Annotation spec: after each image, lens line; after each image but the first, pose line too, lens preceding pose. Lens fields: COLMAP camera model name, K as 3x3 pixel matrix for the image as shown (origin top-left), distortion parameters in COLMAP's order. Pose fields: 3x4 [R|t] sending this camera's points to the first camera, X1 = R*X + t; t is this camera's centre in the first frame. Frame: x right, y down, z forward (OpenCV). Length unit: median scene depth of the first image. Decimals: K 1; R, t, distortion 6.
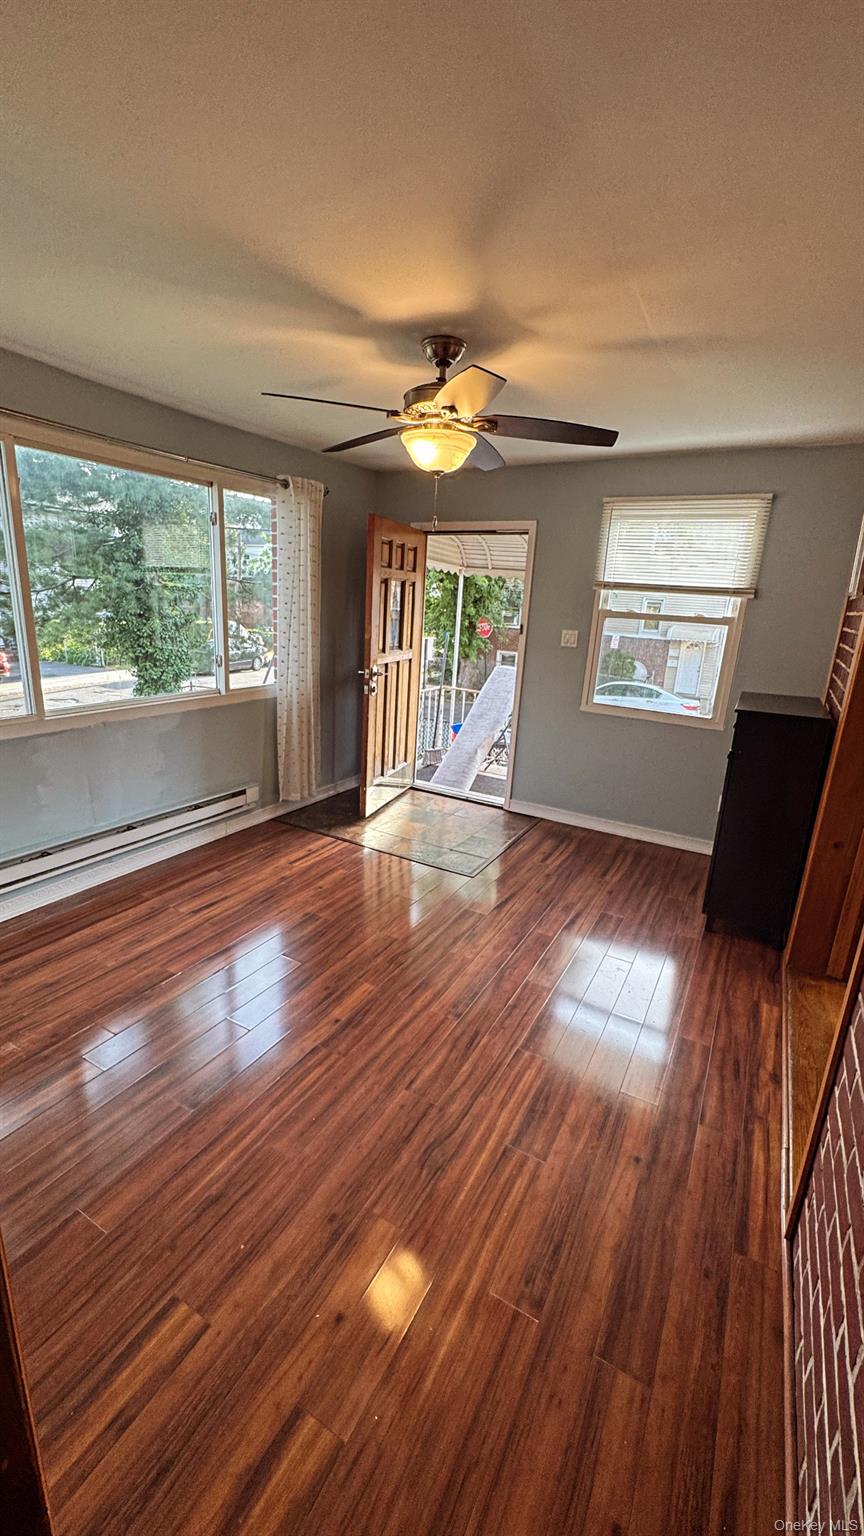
lens RADIAL K [[620.4, 0, 432.0], [0, 620.4, 768.0], [0, 0, 1]] dist [-0.001109, -0.000093]
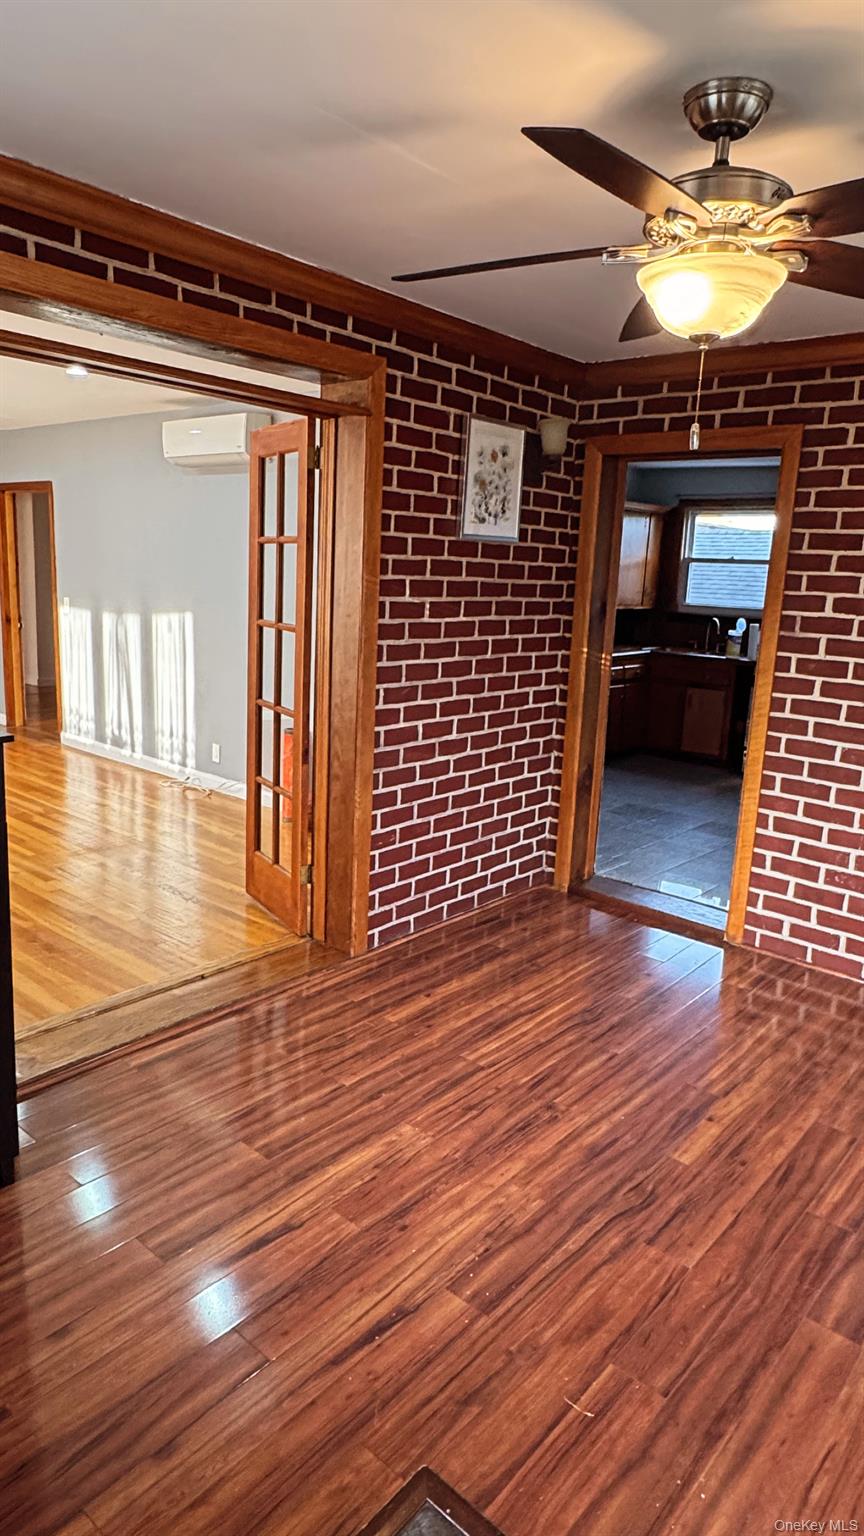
lens RADIAL K [[948.7, 0, 432.0], [0, 948.7, 768.0], [0, 0, 1]] dist [-0.005113, -0.001682]
pose [[-0.975323, -0.139120, 0.171438, 0.043510], [-0.044304, 0.884028, 0.465329, -0.501698], [-0.216293, 0.446251, -0.868377, 1.845887]]
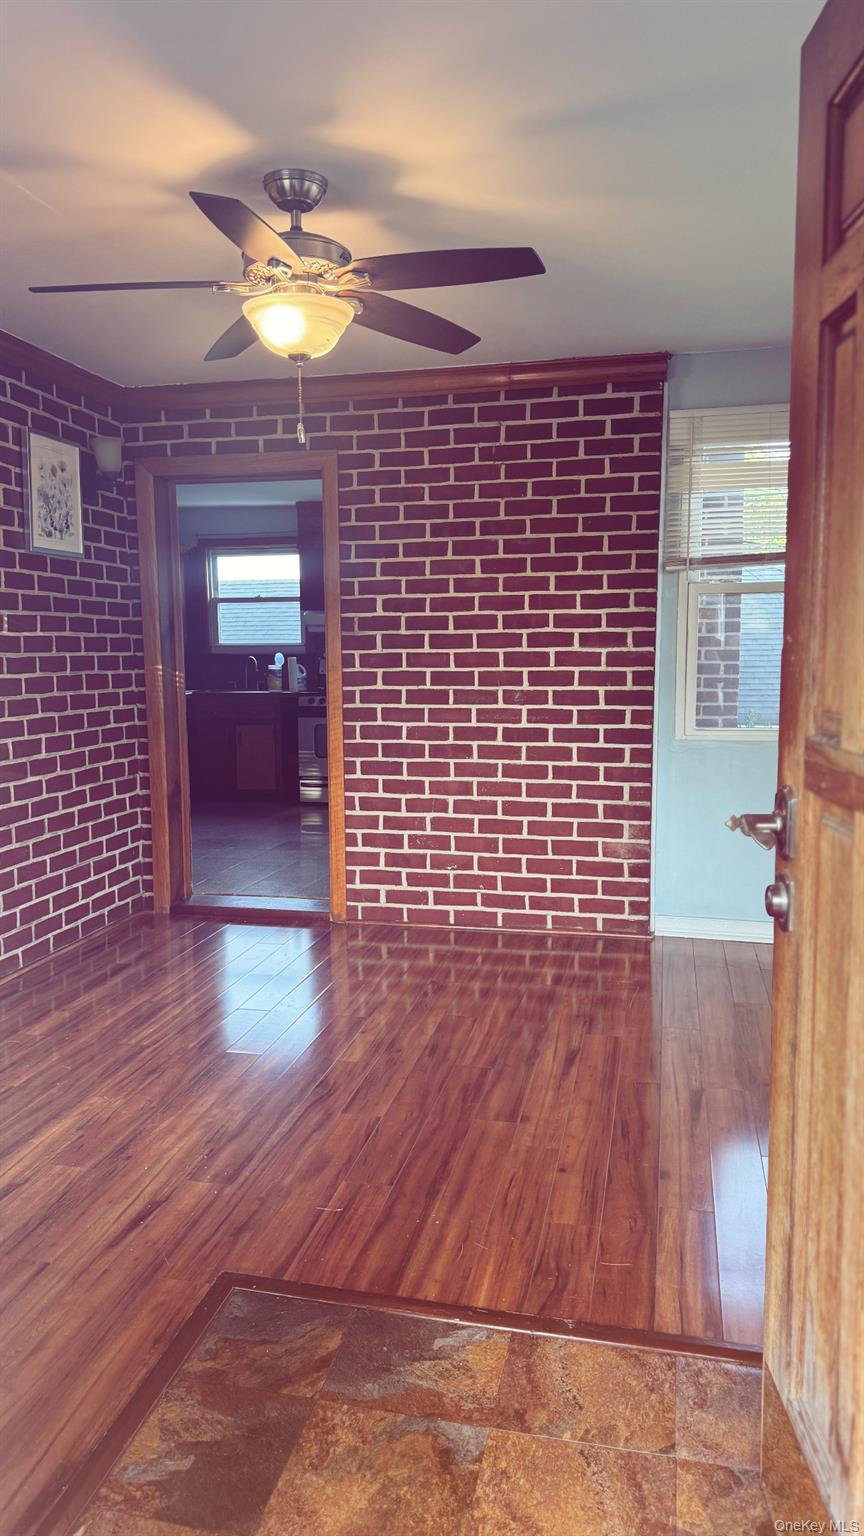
lens RADIAL K [[1059.6, 0, 432.0], [0, 1059.6, 768.0], [0, 0, 1]] dist [0.198270, -0.402486]
pose [[-0.957343, -0.013778, -0.288625, 0.195597], [-0.118079, 0.930311, 0.347245, -0.473004], [0.263727, 0.366513, -0.892253, 2.183807]]
